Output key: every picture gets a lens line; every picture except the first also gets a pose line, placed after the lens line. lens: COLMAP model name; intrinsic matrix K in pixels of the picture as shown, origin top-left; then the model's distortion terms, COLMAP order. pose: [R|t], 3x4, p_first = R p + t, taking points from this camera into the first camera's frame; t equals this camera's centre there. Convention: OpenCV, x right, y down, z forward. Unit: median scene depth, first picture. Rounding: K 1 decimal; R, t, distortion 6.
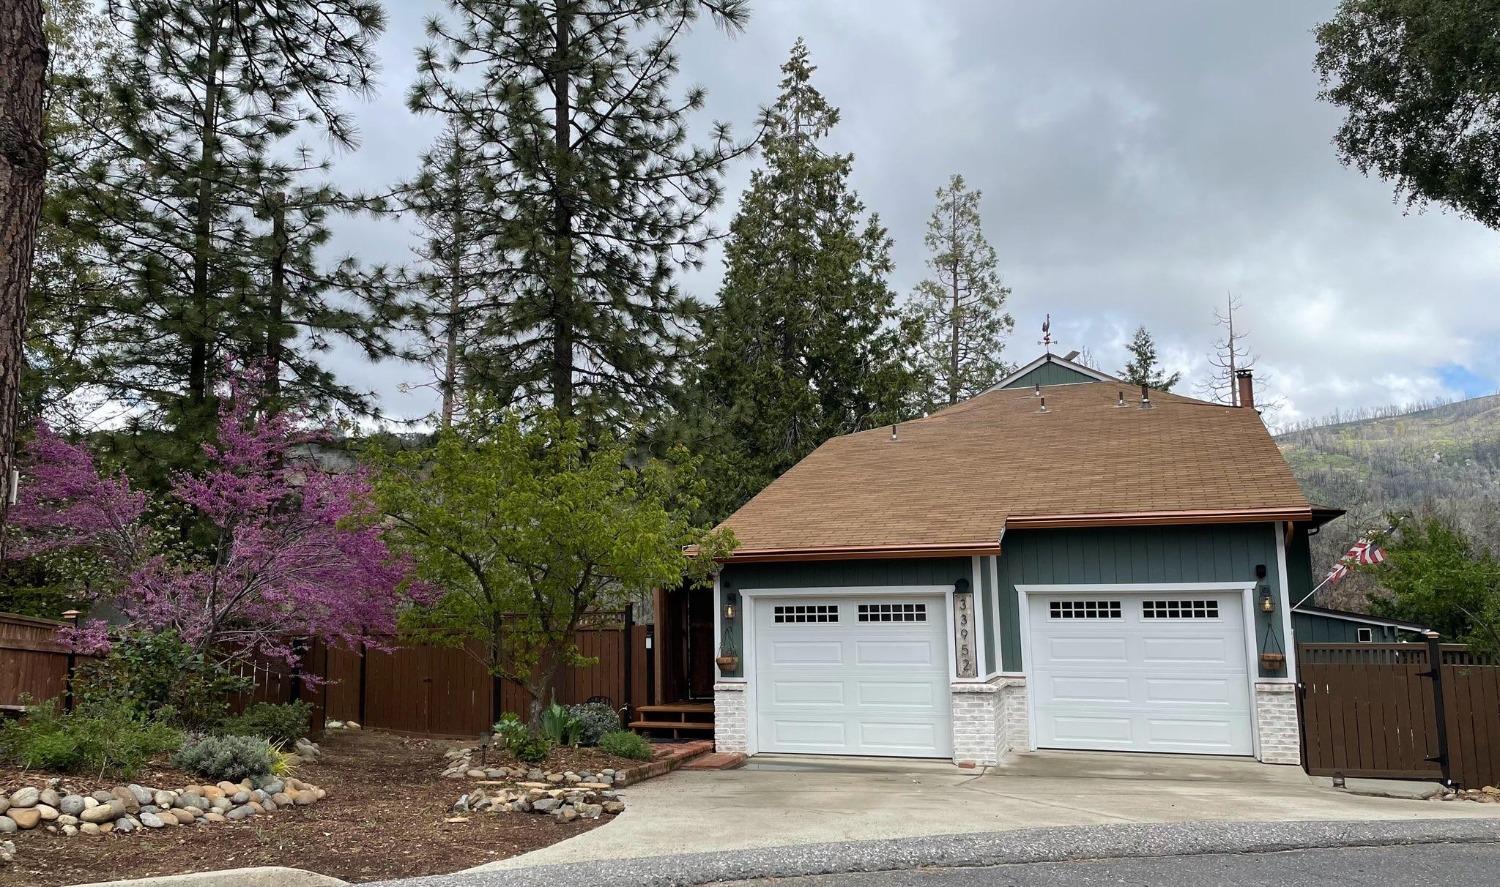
lens RADIAL K [[1088.3, 0, 751.4], [0, 1088.3, 444.3], [0, 0, 1]] dist [-0.010524, -0.016550]
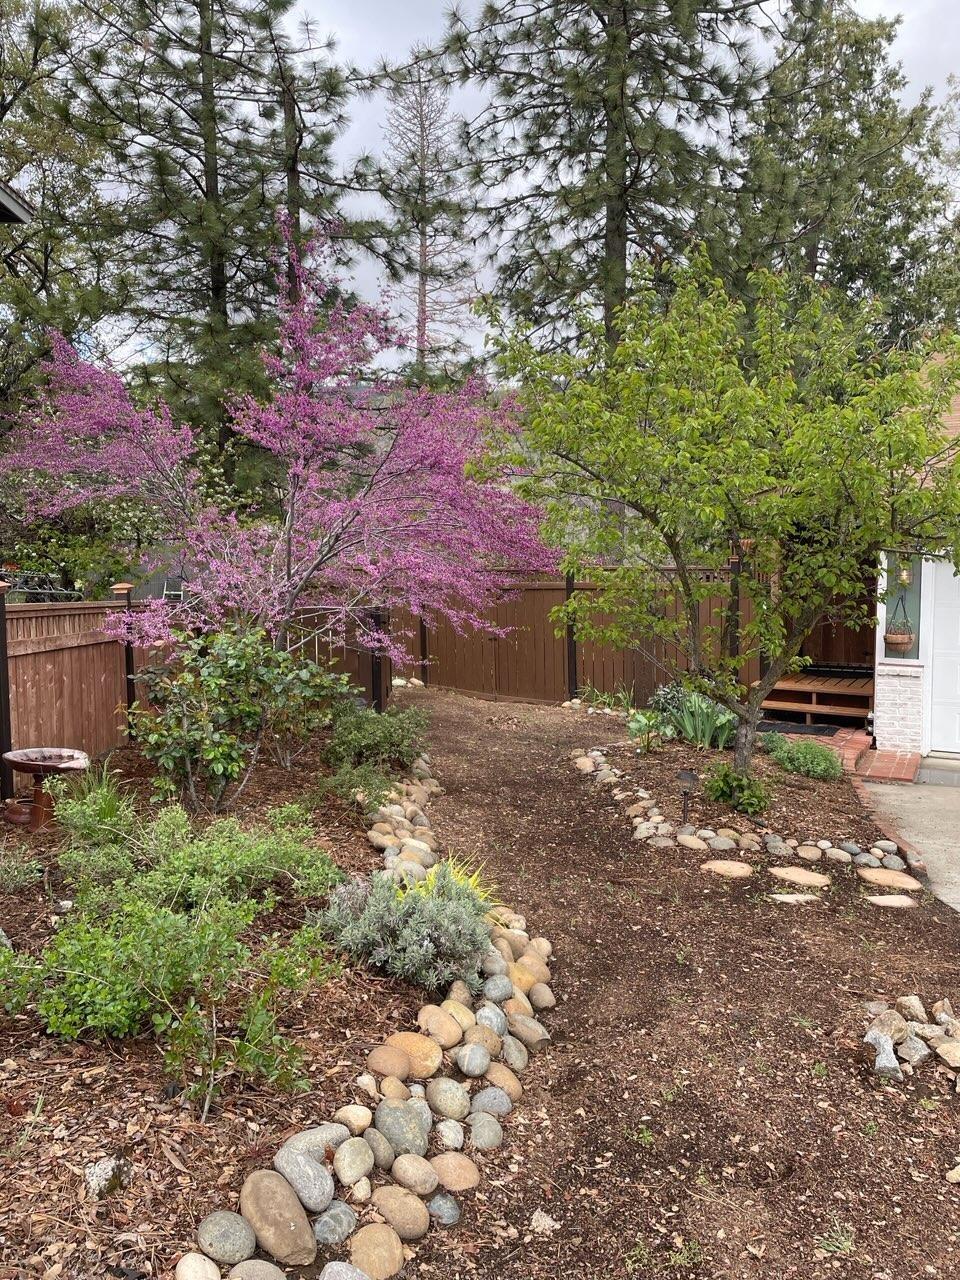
lens RADIAL K [[970.4, 0, 478.6], [0, 970.4, 645.1], [0, 0, 1]] dist [0.009912, -0.045655]
pose [[0.977515, 0.029991, -0.208724, -0.110244], [0.025964, 0.965184, 0.260278, 0.010100], [0.209264, -0.259845, 0.942703, 0.183182]]
